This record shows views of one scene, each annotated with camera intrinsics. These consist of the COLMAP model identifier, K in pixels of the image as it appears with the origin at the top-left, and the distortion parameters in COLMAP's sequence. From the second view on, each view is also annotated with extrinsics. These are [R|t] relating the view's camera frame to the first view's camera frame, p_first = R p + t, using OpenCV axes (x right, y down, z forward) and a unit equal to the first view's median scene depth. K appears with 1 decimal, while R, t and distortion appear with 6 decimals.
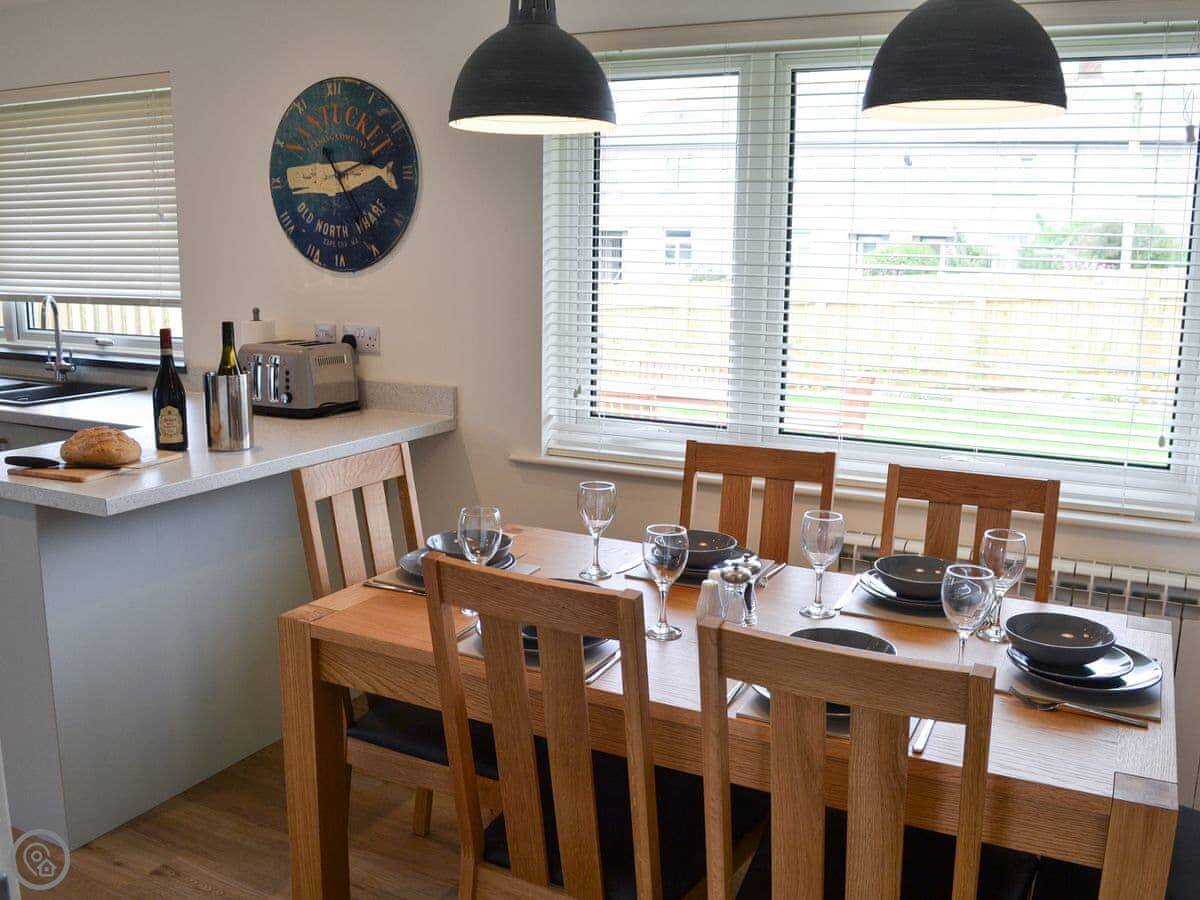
lens RADIAL K [[1086.6, 0, 600.0], [0, 1086.6, 450.0], [0, 0, 1]] dist [-0.057636, -0.012548]
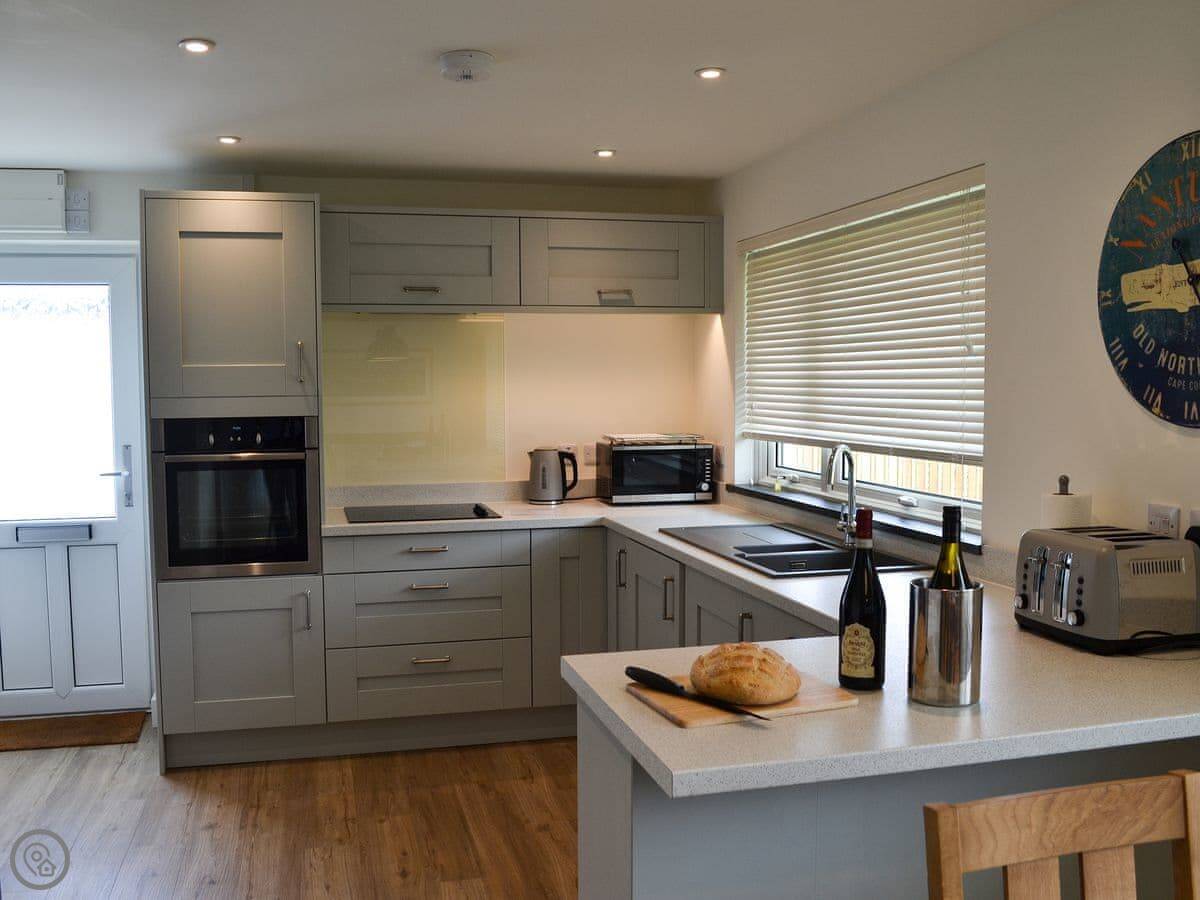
lens RADIAL K [[1086.6, 0, 600.0], [0, 1086.6, 450.0], [0, 0, 1]] dist [-0.057636, -0.012548]
pose [[0.660053, 0.033045, -0.750492, 0.003331], [-0.123928, 0.990134, -0.065397, -0.068405], [0.740926, 0.136173, 0.657636, 0.332804]]
